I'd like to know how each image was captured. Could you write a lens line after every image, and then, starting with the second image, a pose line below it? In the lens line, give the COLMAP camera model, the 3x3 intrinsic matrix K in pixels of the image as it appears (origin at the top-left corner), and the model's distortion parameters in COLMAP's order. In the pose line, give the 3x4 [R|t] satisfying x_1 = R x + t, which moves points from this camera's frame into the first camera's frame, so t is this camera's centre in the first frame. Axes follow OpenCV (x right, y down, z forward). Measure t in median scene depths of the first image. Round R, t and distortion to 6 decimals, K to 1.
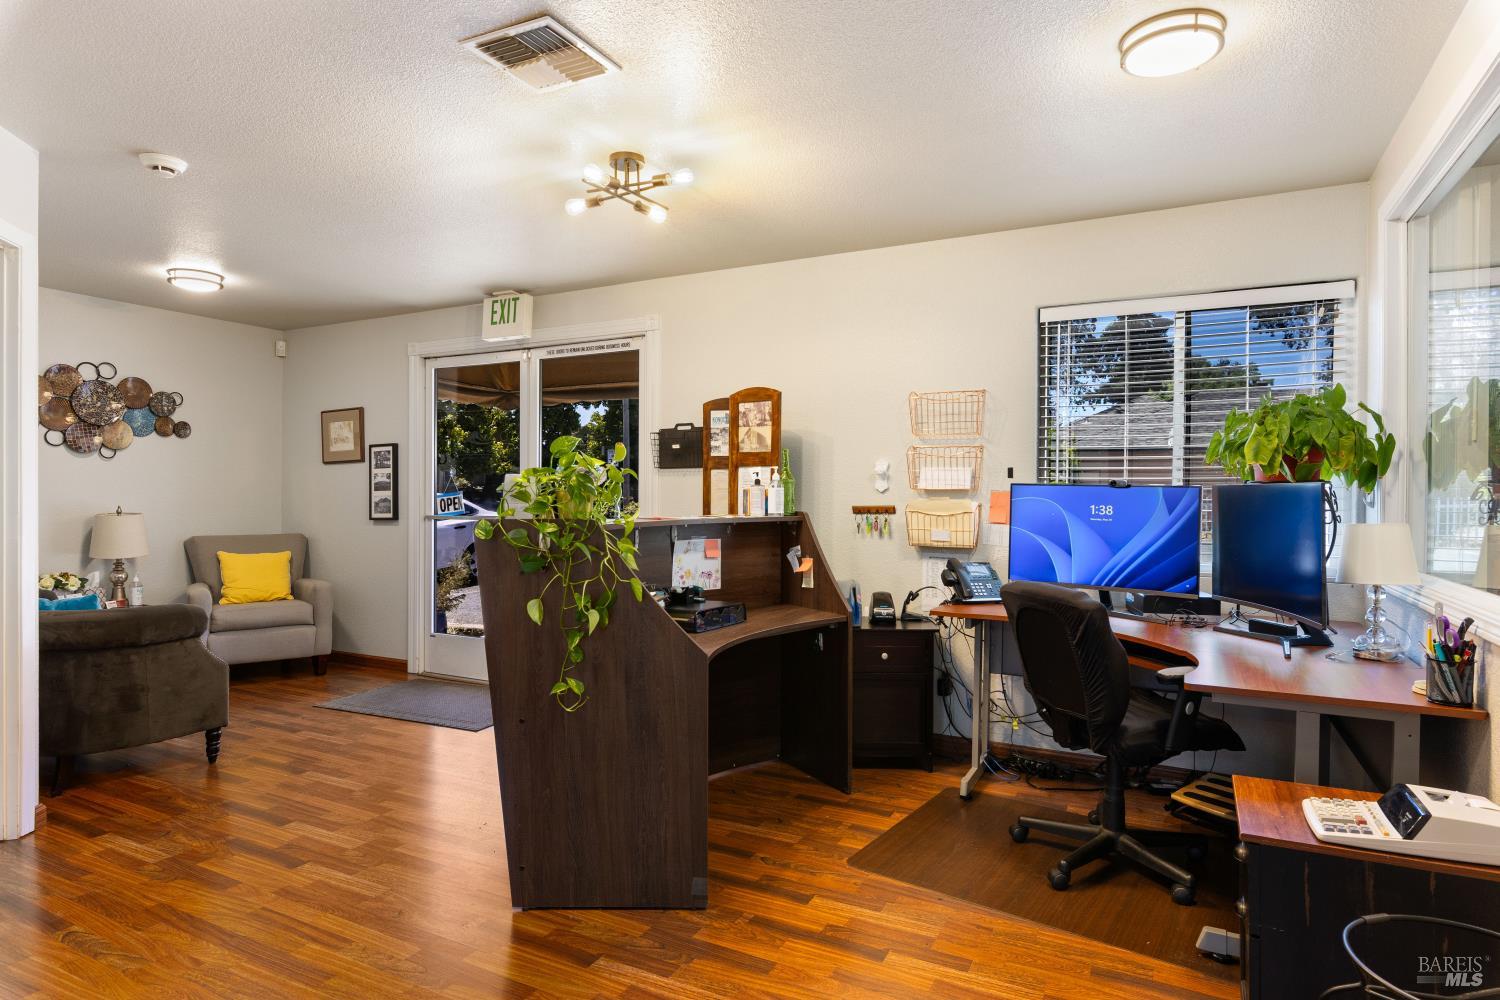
lens RADIAL K [[847.9, 0, 751.1], [0, 847.9, 501.8], [0, 0, 1]] dist [-0.003620, 0.000132]
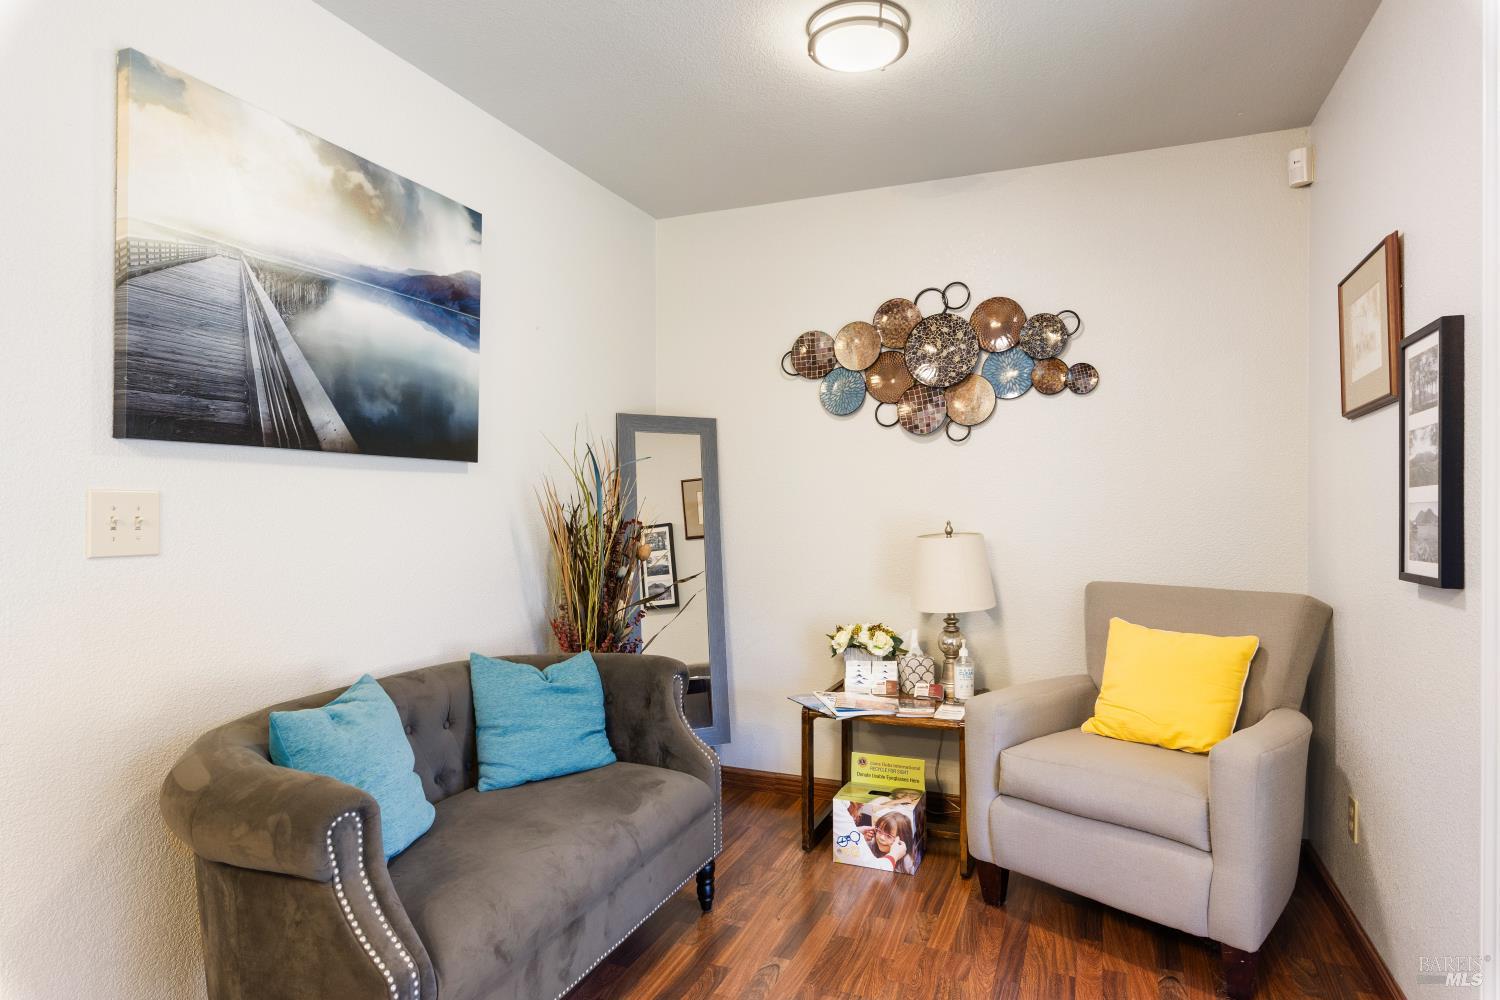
lens RADIAL K [[847.9, 0, 754.2], [0, 847.9, 501.8], [0, 0, 1]] dist [-0.003620, 0.000132]
pose [[0.105546, -0.004414, -0.994405, -0.169432], [-0.006031, 0.999969, -0.005079, -0.004144], [0.994396, 0.006533, 0.105517, 0.754402]]
